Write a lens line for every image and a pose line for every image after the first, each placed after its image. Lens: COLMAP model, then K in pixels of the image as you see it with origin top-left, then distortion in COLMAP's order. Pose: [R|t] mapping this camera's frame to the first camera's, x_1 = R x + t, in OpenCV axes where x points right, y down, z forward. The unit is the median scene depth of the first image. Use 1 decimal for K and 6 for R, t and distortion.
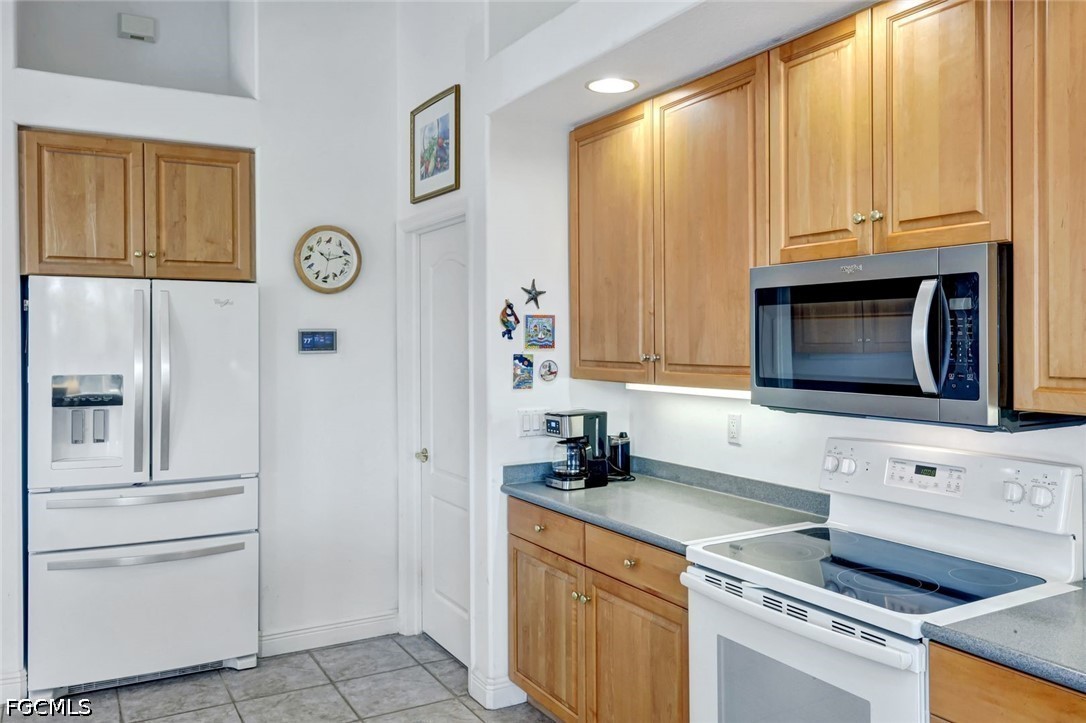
lens RADIAL K [[842.5, 0, 543.0], [0, 842.5, 361.5], [0, 0, 1]] dist [-0.003814, -0.000527]
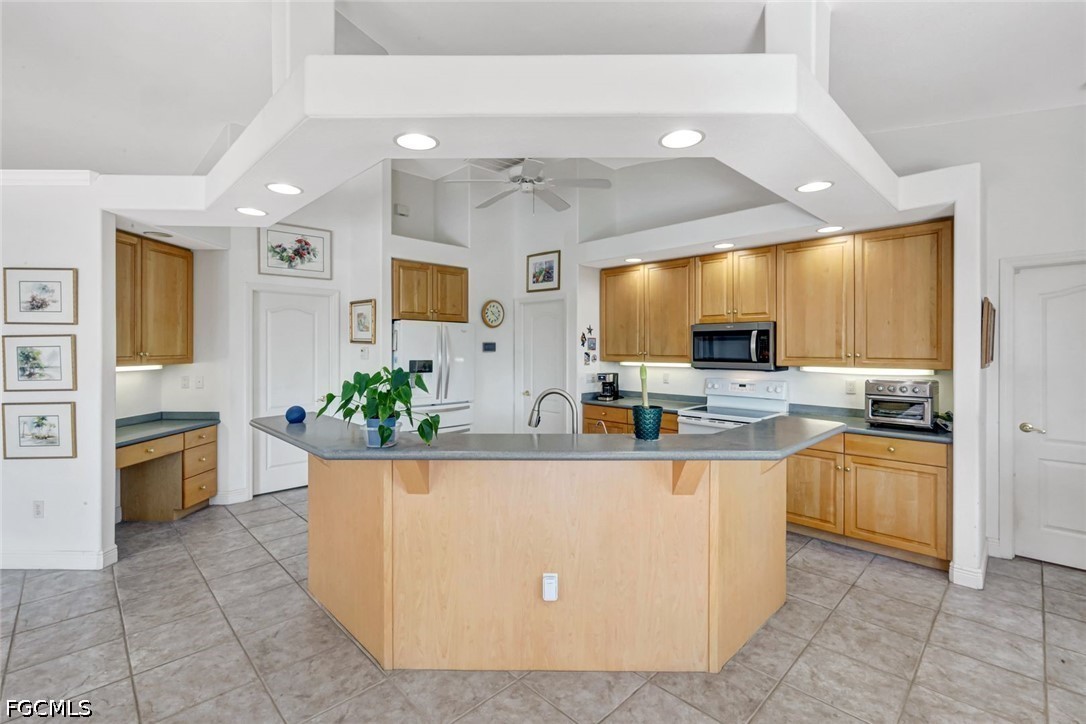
lens RADIAL K [[478.7, 0, 539.8], [0, 478.7, 353.2], [0, 0, 1]] dist [-0.003153, -0.000526]
pose [[0.966423, 0.001785, 0.256952, -0.567641], [0.002038, 0.999891, -0.014612, 0.016981], [-0.256950, 0.014645, 0.966314, -0.448895]]
